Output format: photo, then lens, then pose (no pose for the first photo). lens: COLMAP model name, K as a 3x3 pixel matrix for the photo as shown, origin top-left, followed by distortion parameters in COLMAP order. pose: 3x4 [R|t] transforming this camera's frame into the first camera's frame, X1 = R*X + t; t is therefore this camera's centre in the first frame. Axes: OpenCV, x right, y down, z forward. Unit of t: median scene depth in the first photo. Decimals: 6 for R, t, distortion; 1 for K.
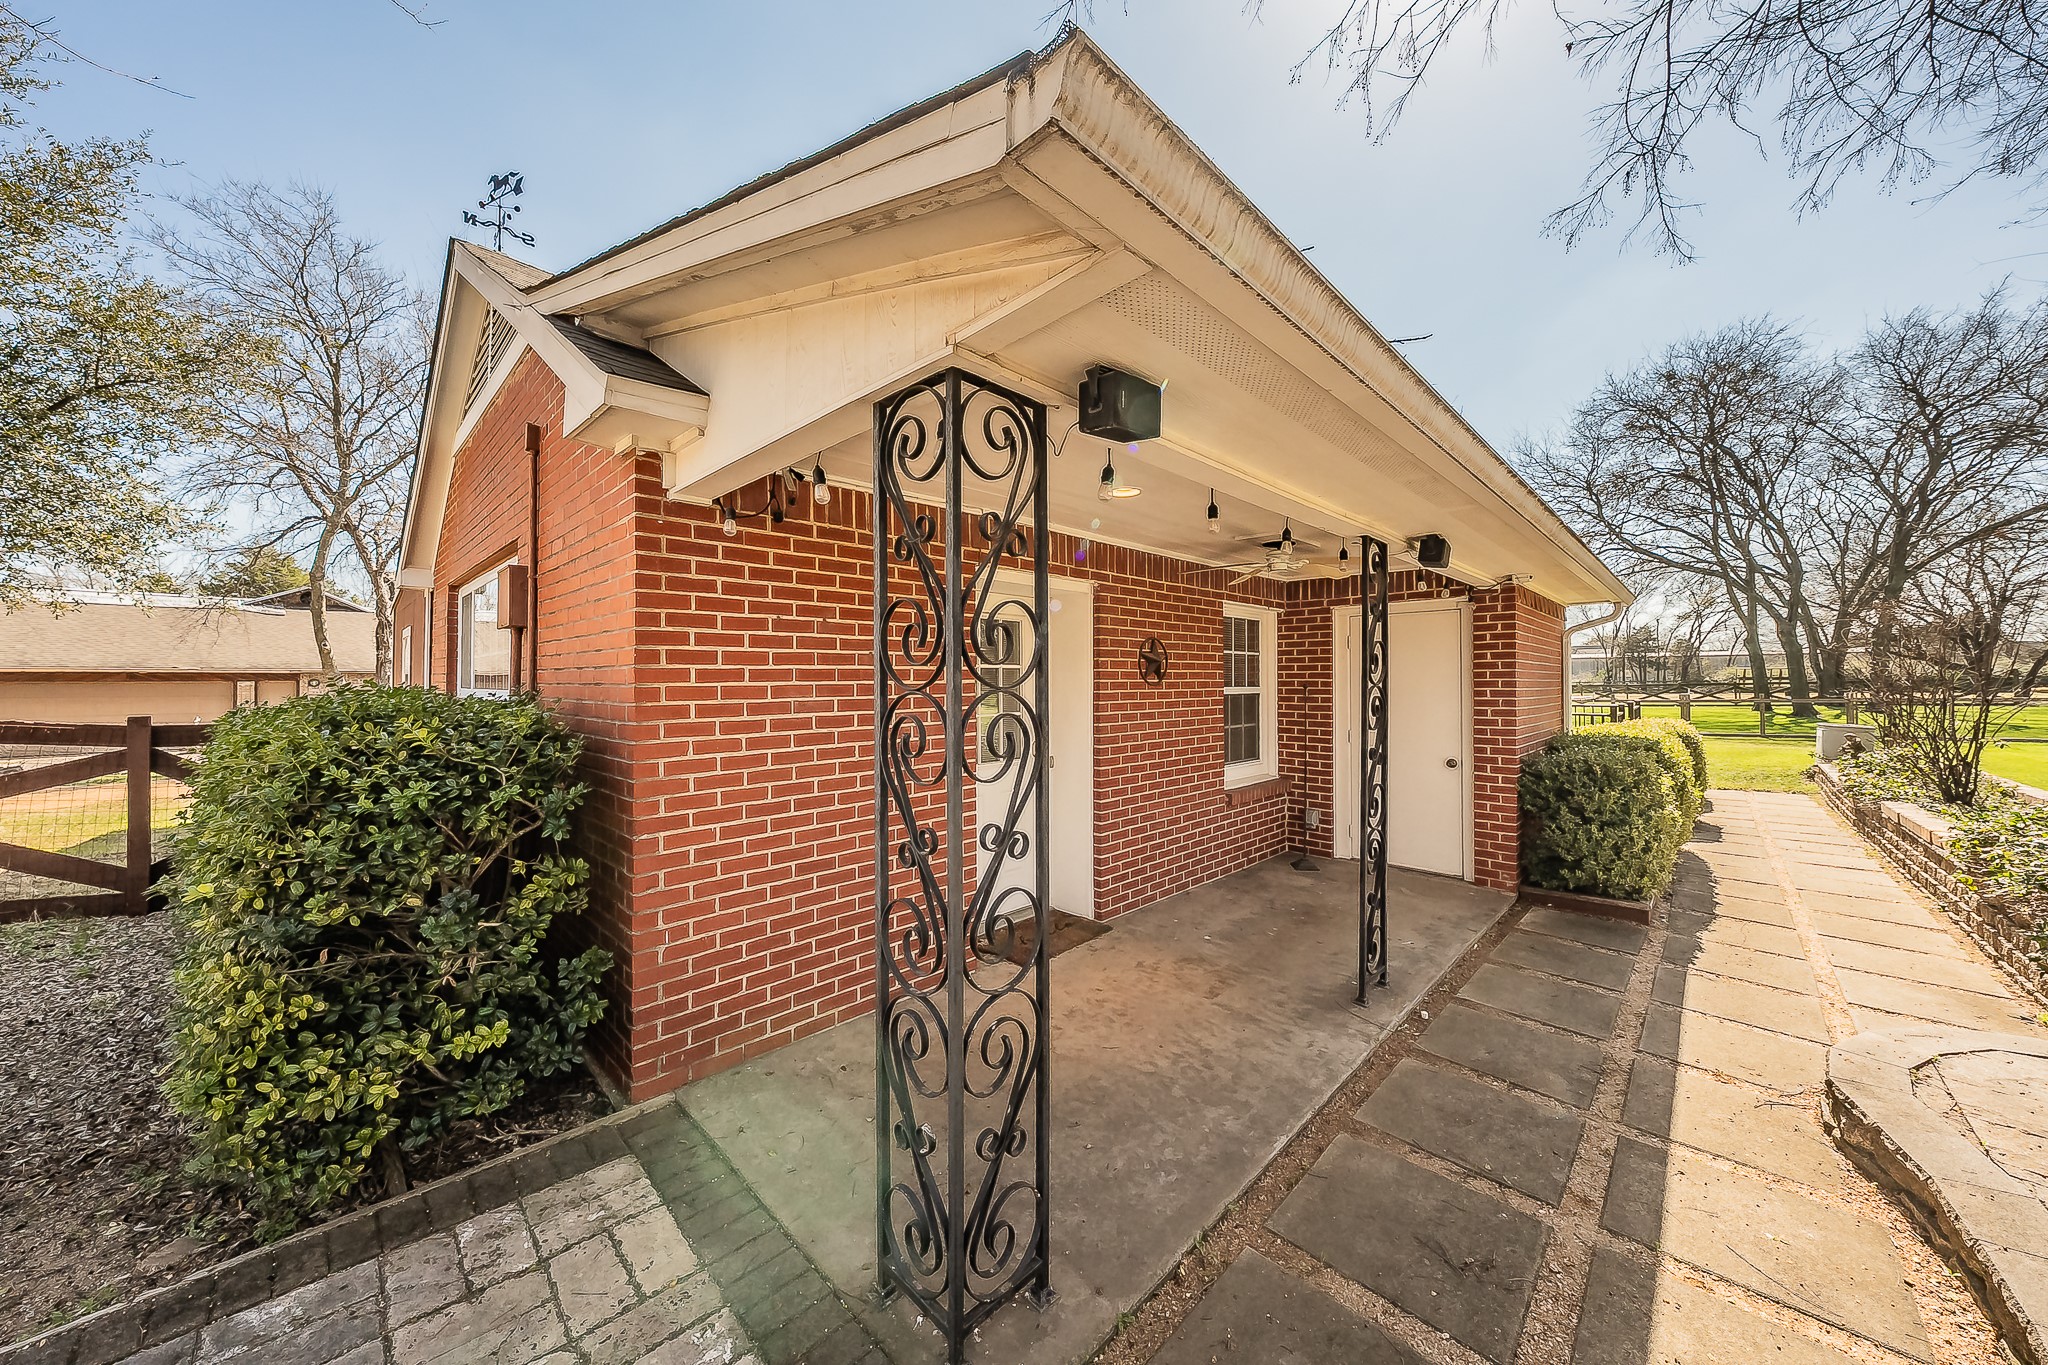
lens RADIAL K [[723.5, 0, 1005.4], [0, 723.5, 680.6], [0, 0, 1]] dist [-0.004096, 0.000003]
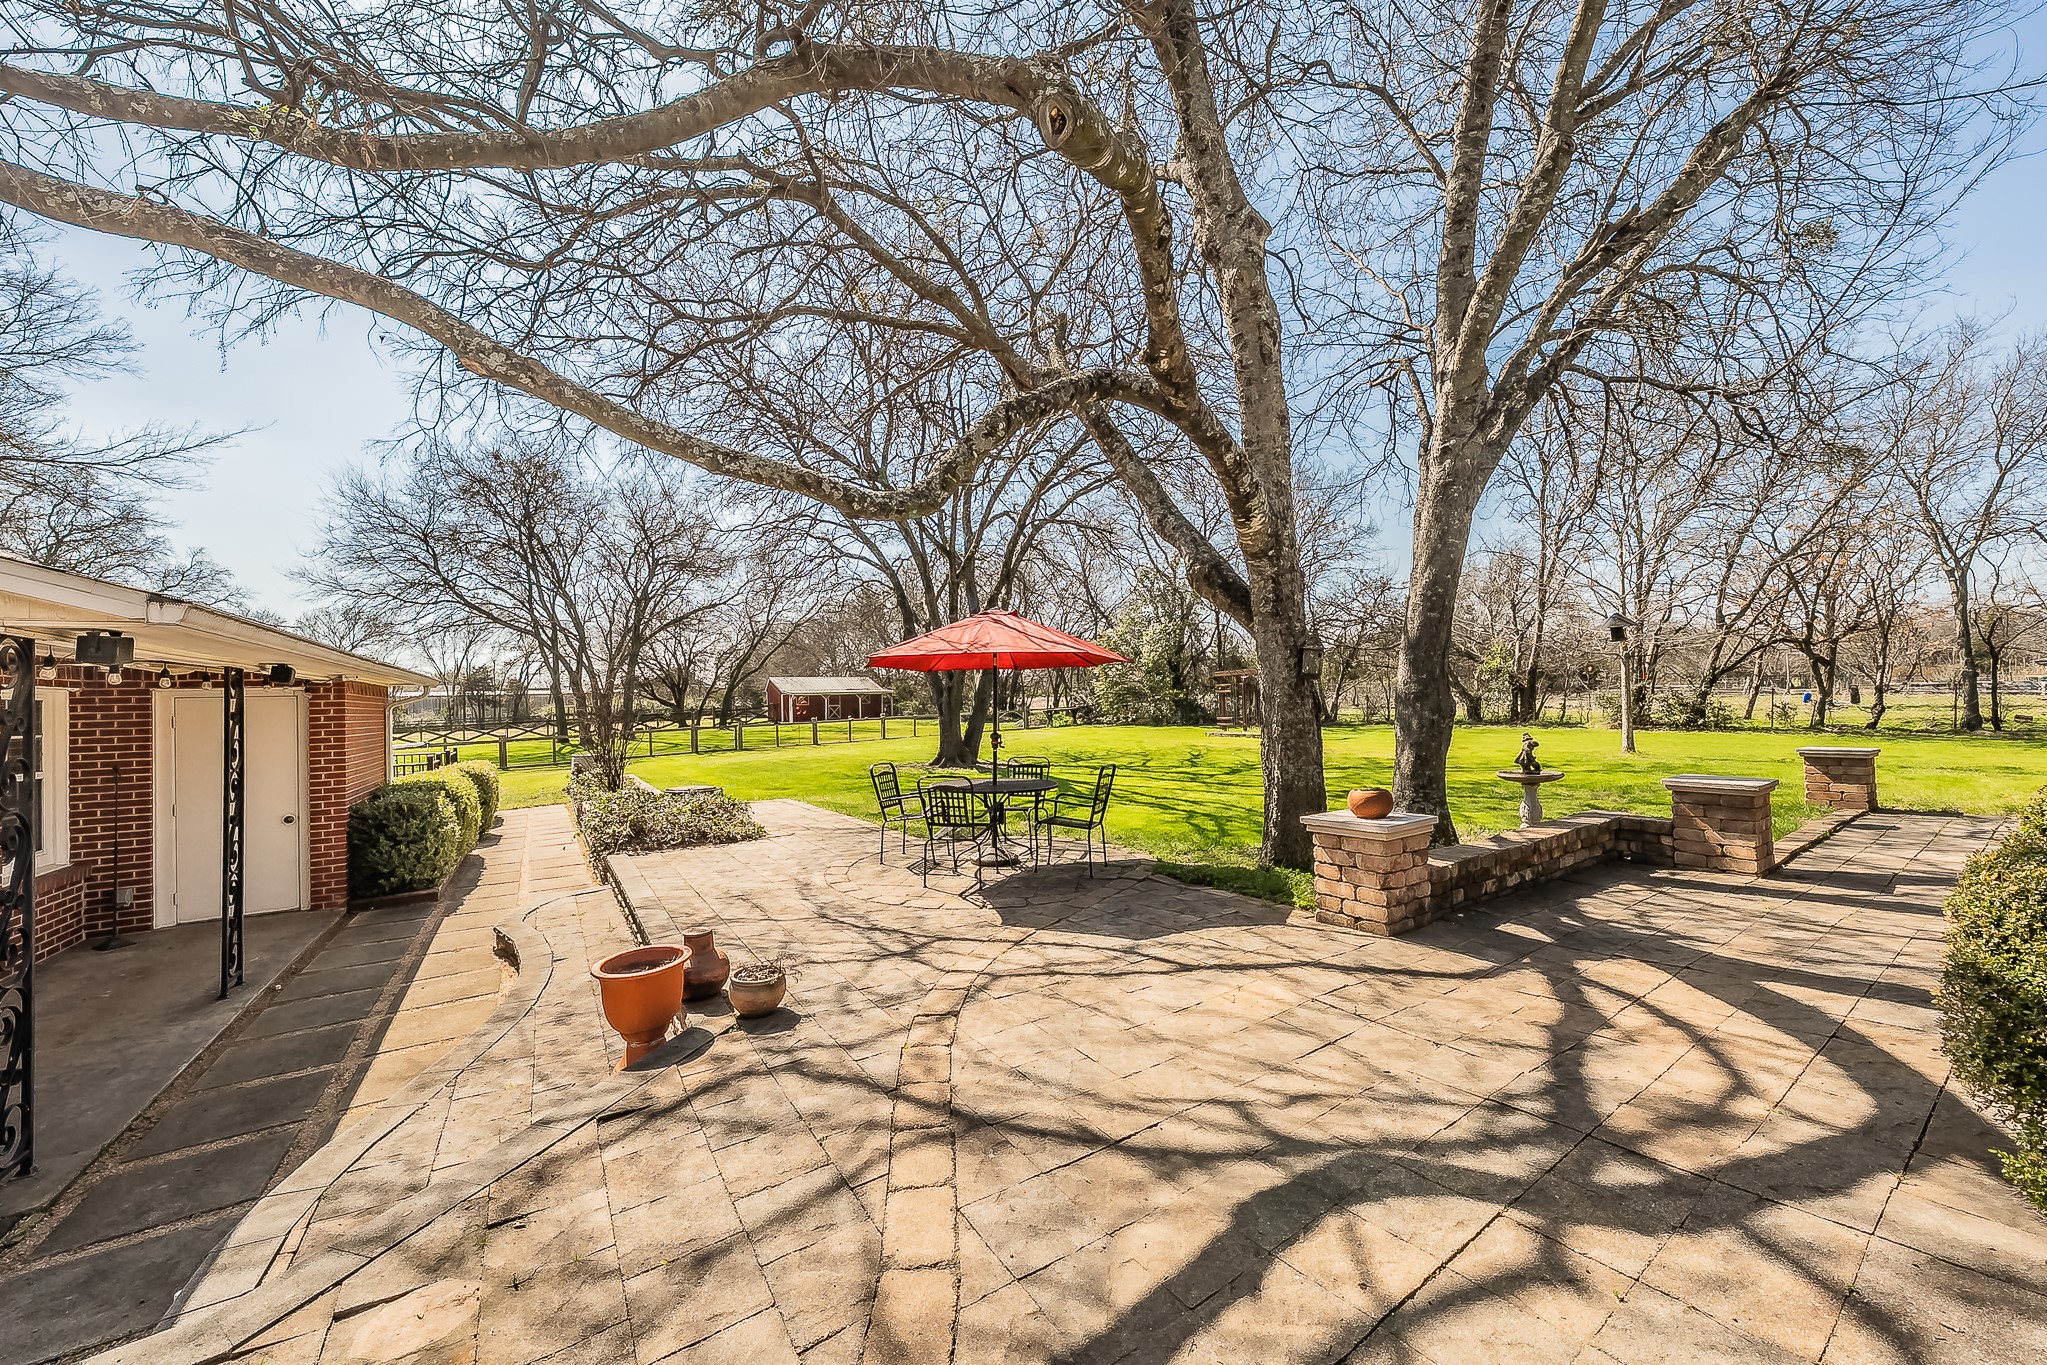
lens RADIAL K [[723.1, 0, 1004.9], [0, 723.1, 680.6], [0, 0, 1]] dist [-0.004096, 0.000003]
pose [[0.215938, 0.023884, 0.976115, -0.304086], [0.029447, 0.999087, -0.030960, -0.045754], [-0.975963, 0.035429, 0.215038, -0.438606]]
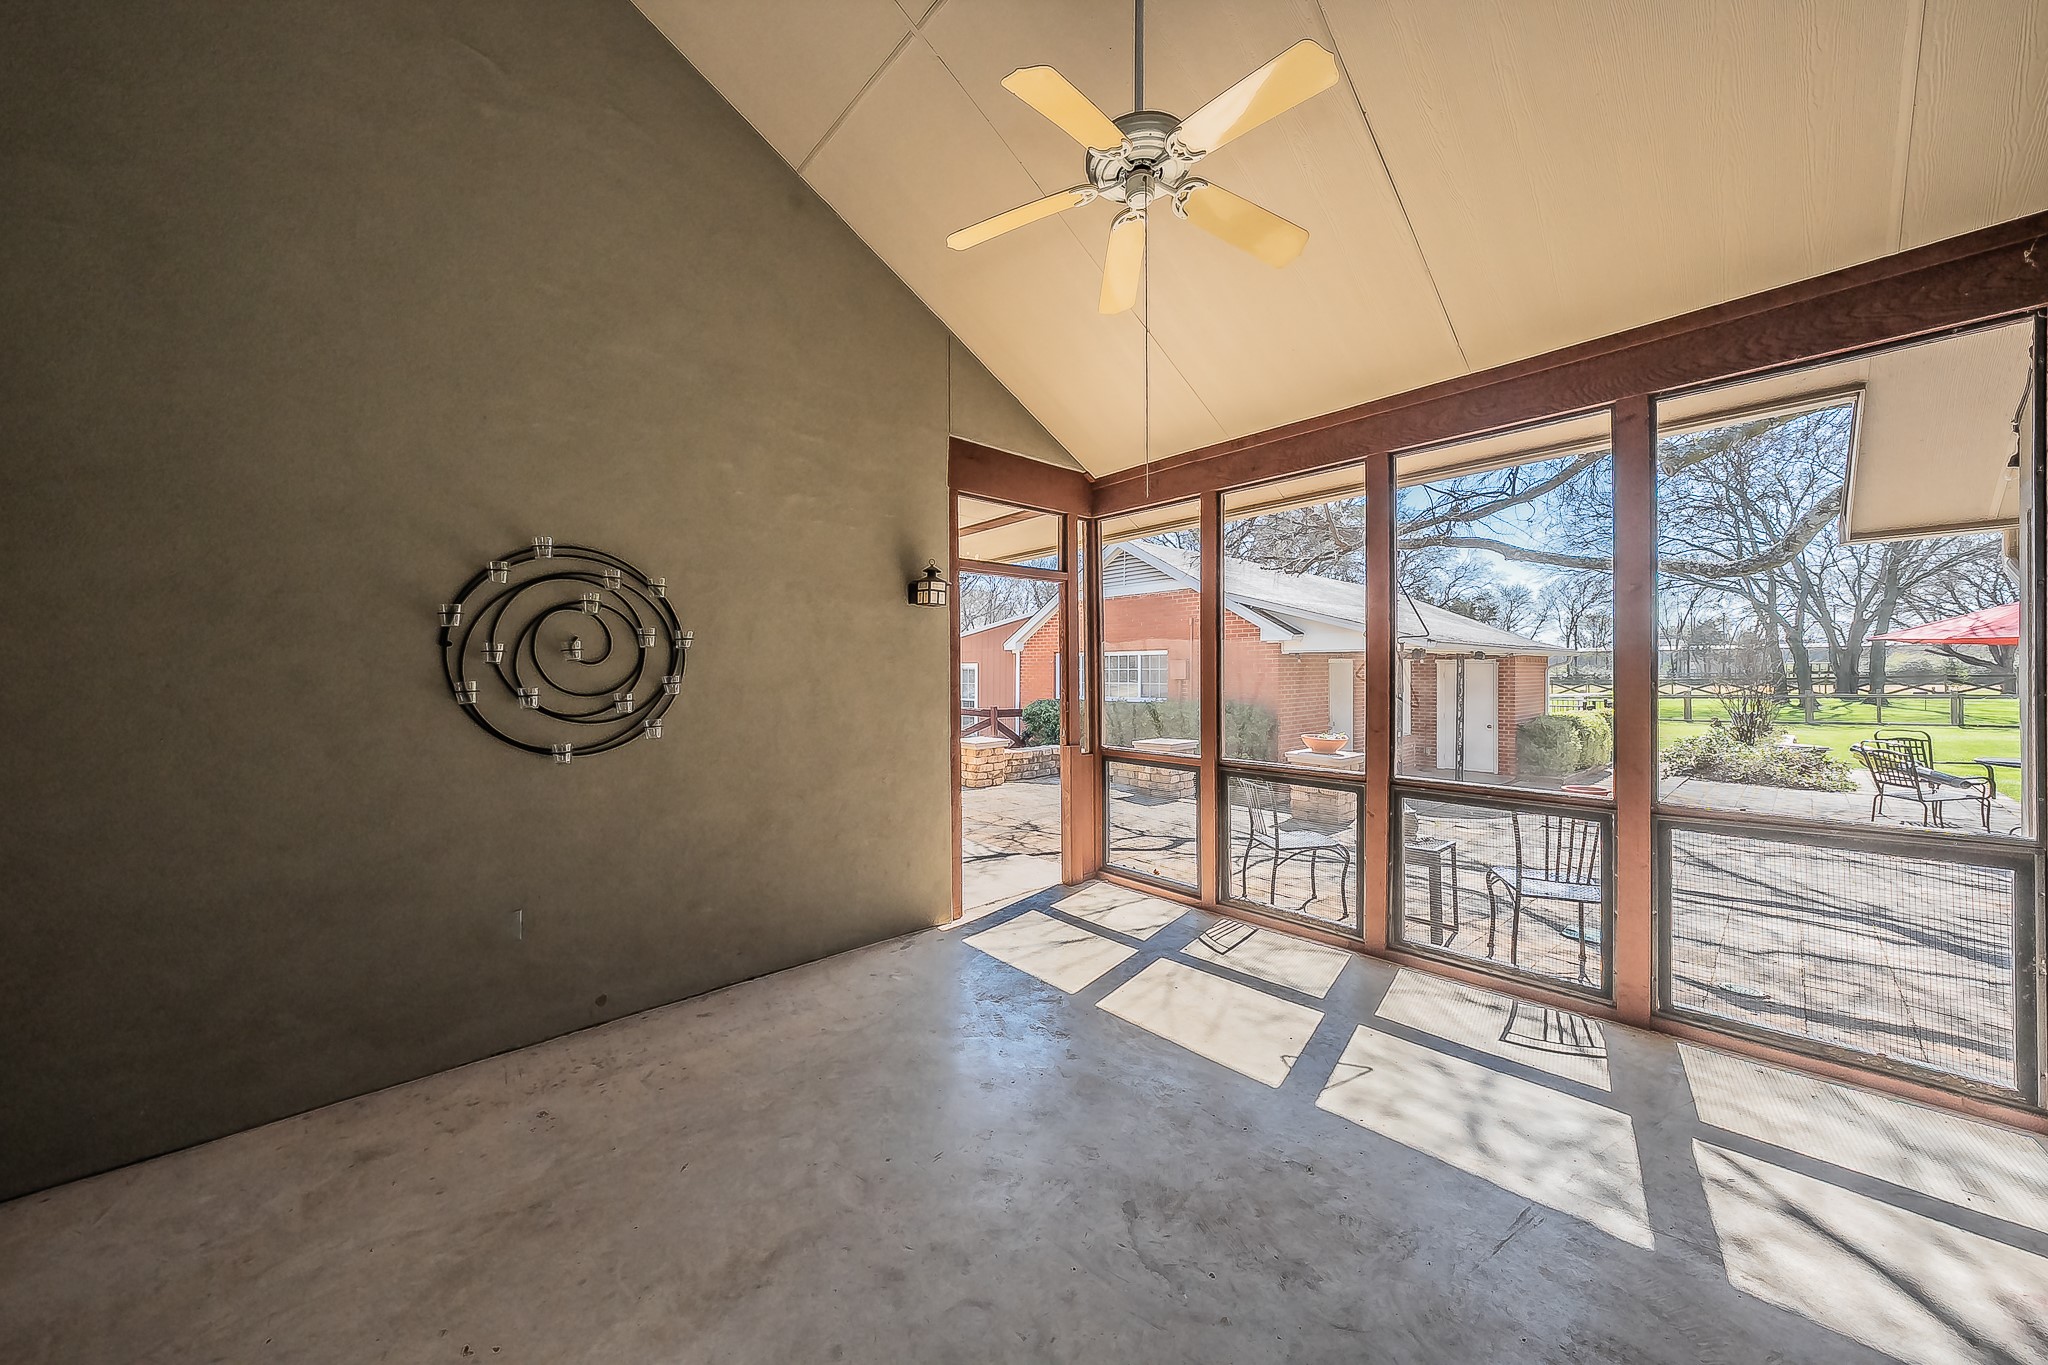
lens RADIAL K [[723.5, 0, 1005.4], [0, 723.5, 680.6], [0, 0, 1]] dist [-0.004096, 0.000003]
pose [[0.997235, 0.001095, -0.074311, -0.765015], [-0.000226, 0.999931, 0.011708, -0.062328], [0.074319, -0.011659, 0.997166, -1.429574]]
